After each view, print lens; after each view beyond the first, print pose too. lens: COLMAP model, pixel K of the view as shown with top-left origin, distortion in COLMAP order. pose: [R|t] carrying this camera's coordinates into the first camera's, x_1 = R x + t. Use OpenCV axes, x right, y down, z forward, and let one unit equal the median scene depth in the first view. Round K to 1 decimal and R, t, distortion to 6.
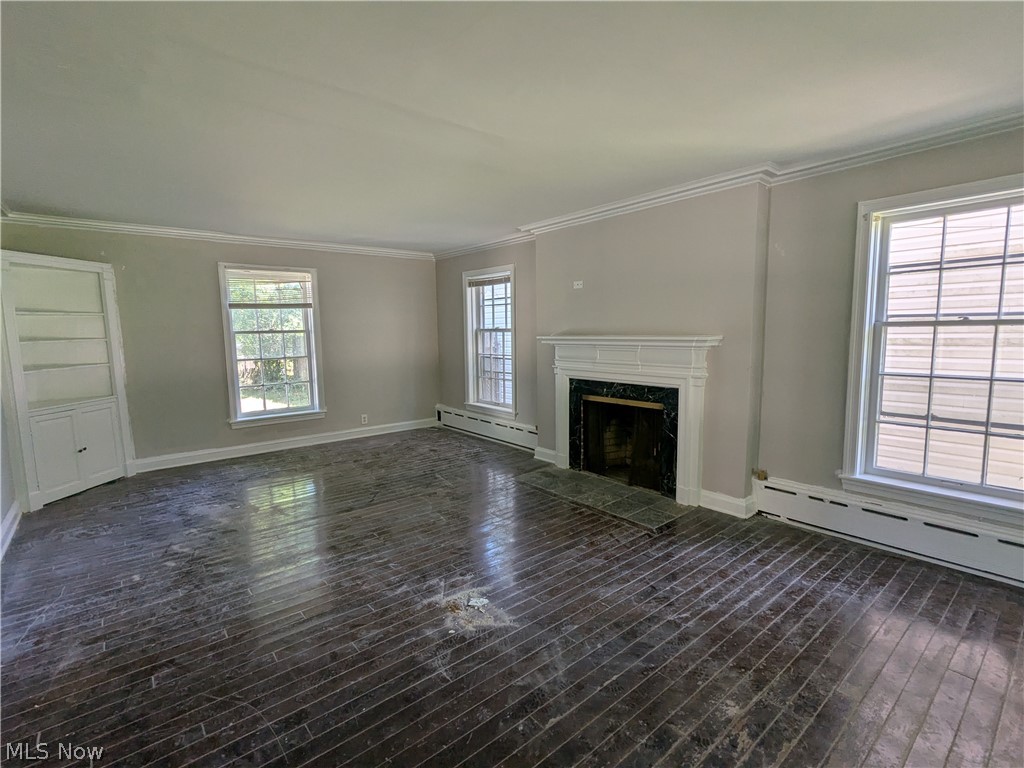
lens RADIAL K [[484.2, 0, 513.2], [0, 484.2, 382.7], [0, 0, 1]] dist [0.004256, 0.000141]
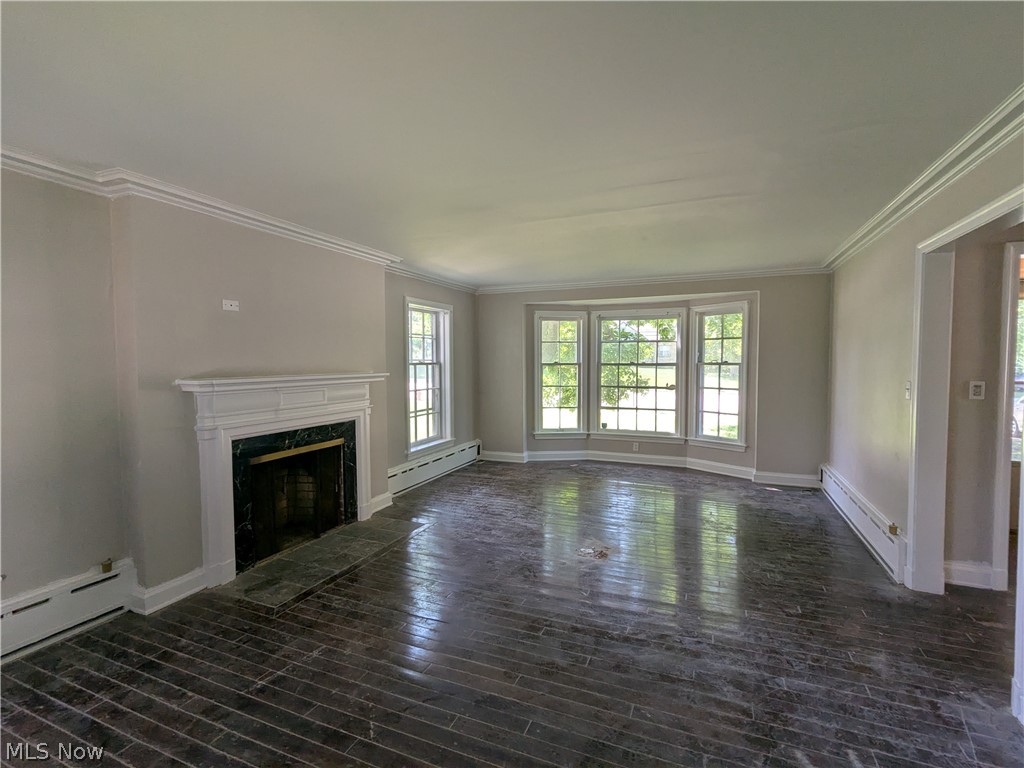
lens RADIAL K [[484.2, 0, 512.7], [0, 484.2, 383.9], [0, 0, 1]] dist [0.004256, 0.000141]
pose [[-0.462057, -0.024119, 0.886522, -0.805420], [0.111558, 0.990109, 0.085081, -0.123094], [-0.879806, 0.138211, -0.454797, 1.156680]]
